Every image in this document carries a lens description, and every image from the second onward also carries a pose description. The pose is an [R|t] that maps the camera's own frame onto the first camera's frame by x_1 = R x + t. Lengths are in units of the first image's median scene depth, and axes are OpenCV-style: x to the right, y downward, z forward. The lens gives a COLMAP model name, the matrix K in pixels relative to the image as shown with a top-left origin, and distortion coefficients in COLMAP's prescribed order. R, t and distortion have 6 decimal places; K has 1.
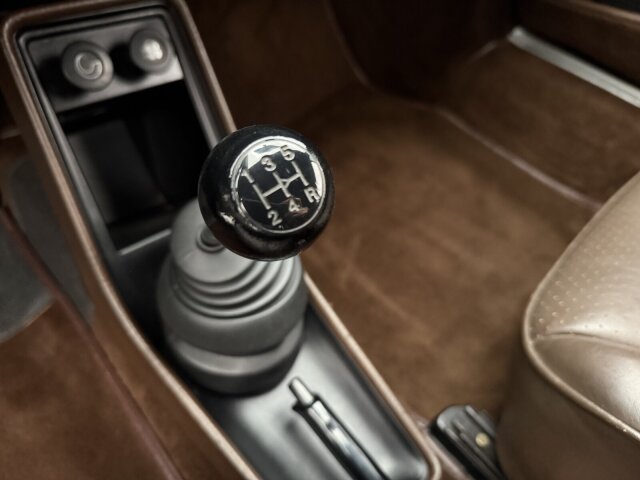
lens RADIAL K [[449.8, 0, 320.0], [0, 449.8, 240.0], [0, 0, 1]] dist [-0.007331, -0.001758]
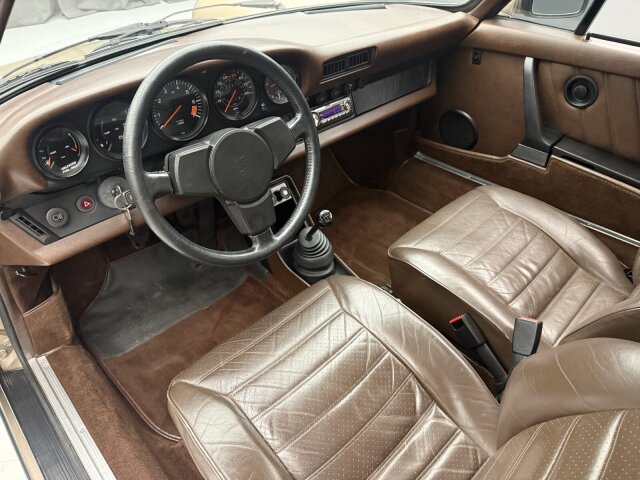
lens RADIAL K [[442.5, 0, 320.0], [0, 442.5, 240.0], [0, 0, 1]] dist [0.085055, -0.000083]
pose [[0.991242, -0.118262, -0.058765, 0.042427], [0.107159, 0.980383, -0.165429, 0.320518], [0.077176, 0.157683, 0.984469, -1.348465]]
